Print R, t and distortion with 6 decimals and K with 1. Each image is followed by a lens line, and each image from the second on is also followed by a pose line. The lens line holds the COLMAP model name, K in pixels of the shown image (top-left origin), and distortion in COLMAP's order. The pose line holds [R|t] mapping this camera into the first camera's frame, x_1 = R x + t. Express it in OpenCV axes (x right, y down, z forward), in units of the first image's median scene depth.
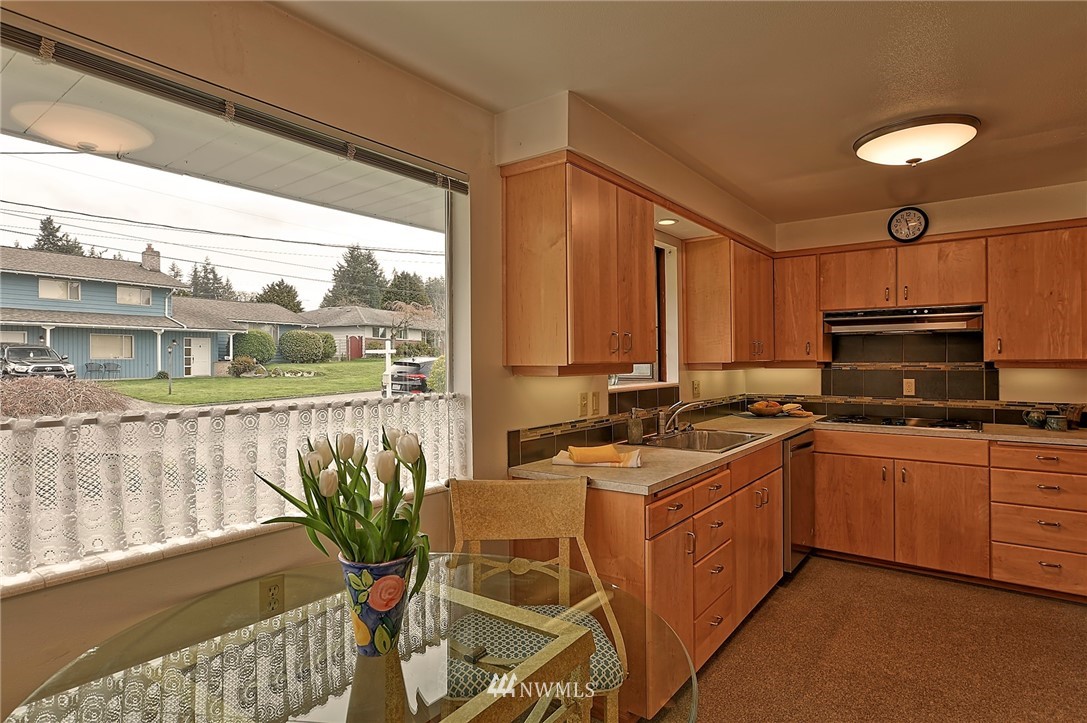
lens RADIAL K [[565.2, 0, 542.6], [0, 565.2, 360.5], [0, 0, 1]] dist [-0.029410, 0.021308]
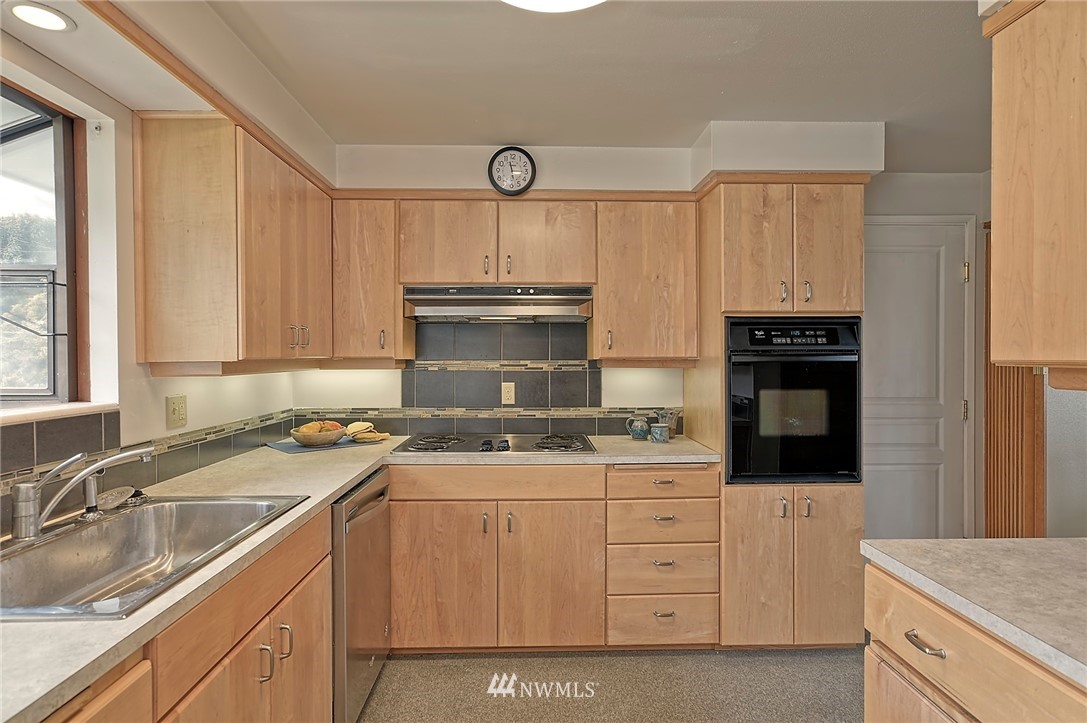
lens RADIAL K [[565.2, 0, 542.6], [0, 565.2, 360.5], [0, 0, 1]] dist [-0.029410, 0.021308]
pose [[0.768075, -0.000240, 0.640360, 0.215033], [-0.002856, 0.999989, 0.003800, 0.000458], [-0.640354, -0.004748, 0.768065, 0.412380]]
